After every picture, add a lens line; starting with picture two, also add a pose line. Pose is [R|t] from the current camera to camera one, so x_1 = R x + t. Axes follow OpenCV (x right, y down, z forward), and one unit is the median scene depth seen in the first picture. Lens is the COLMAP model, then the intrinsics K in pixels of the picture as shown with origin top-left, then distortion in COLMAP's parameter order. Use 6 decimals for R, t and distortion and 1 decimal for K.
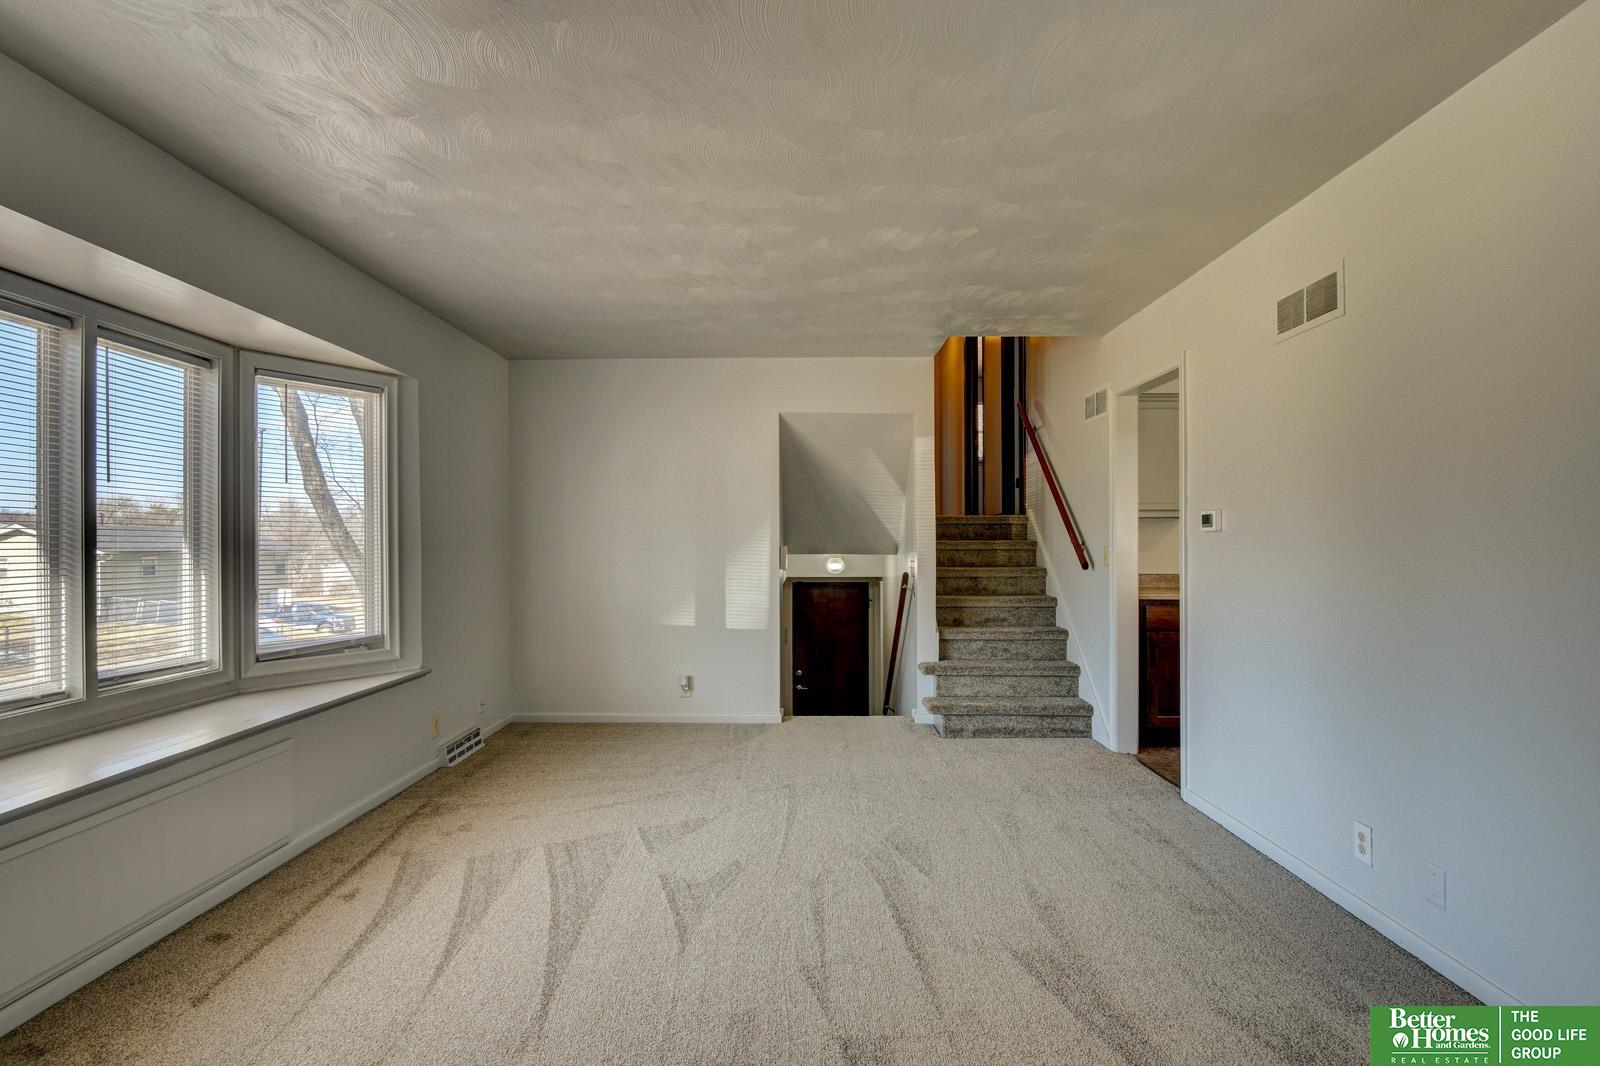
lens RADIAL K [[774.1, 0, 794.4], [0, 774.1, 546.4], [0, 0, 1]] dist [-0.000107, -0.000705]
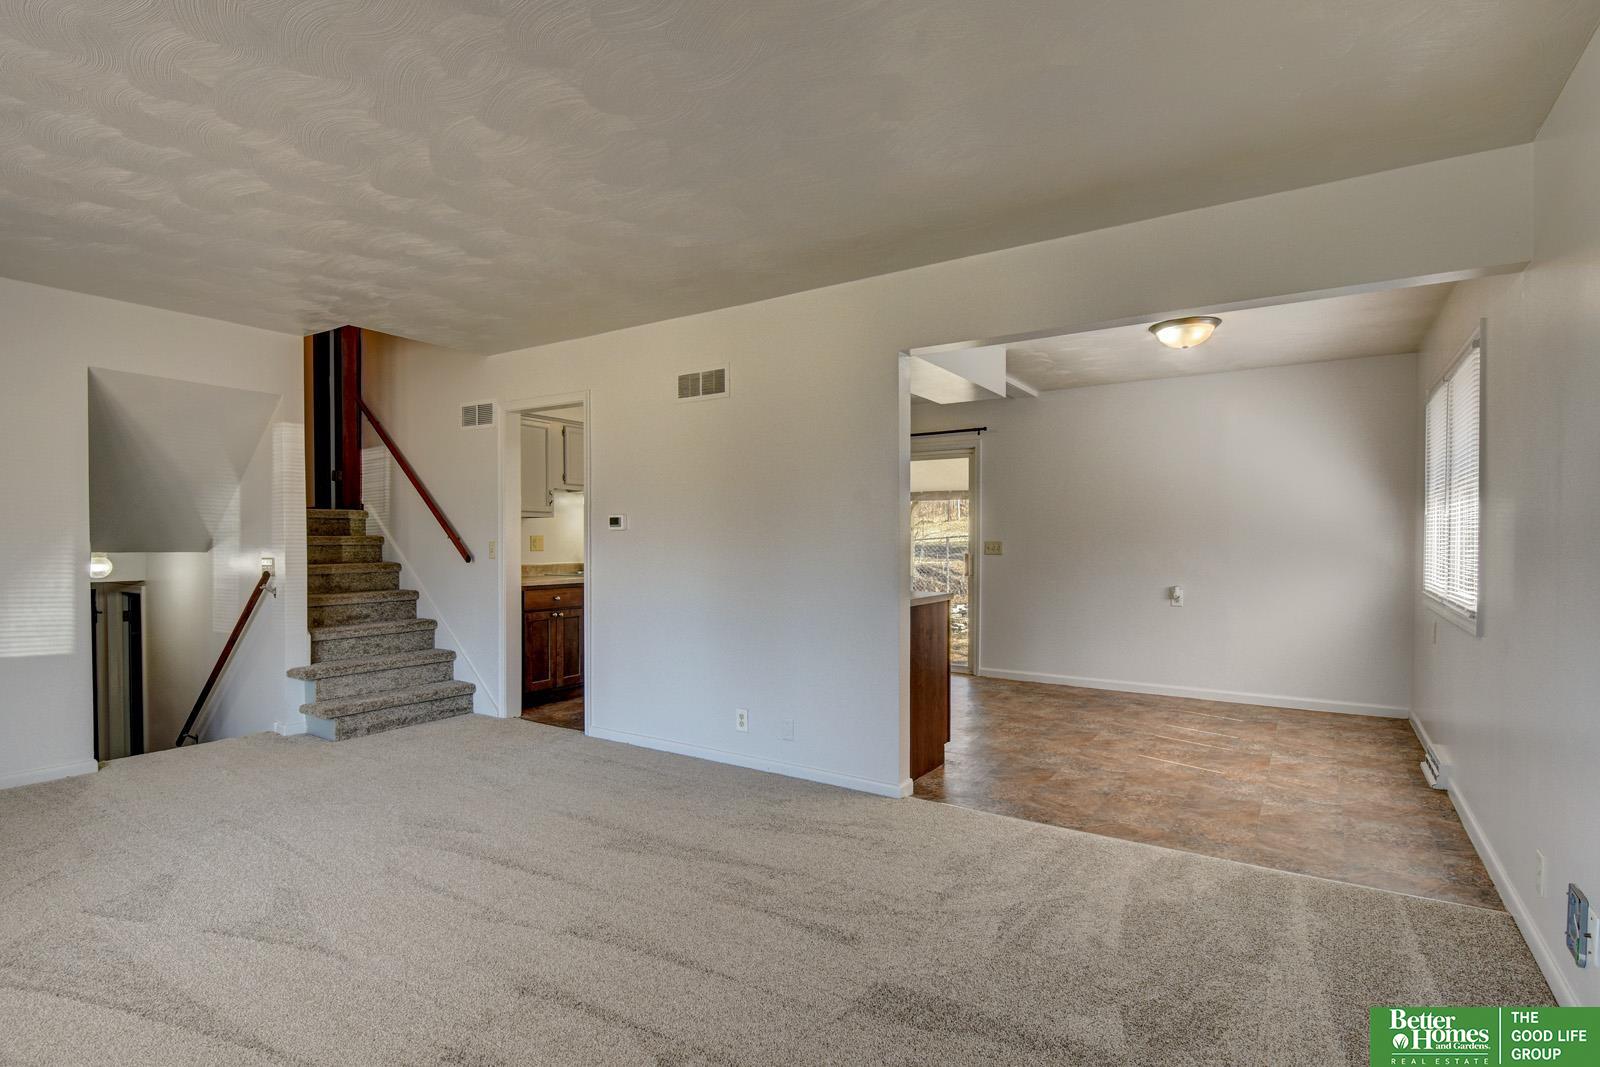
lens RADIAL K [[774.1, 0, 794.4], [0, 774.1, 546.9], [0, 0, 1]] dist [-0.000107, -0.000705]
pose [[0.549336, -0.006471, 0.835576, -0.293965], [0.002527, 0.999978, 0.006083, 0.002063], [-0.835597, -0.001230, 0.549341, -0.000509]]
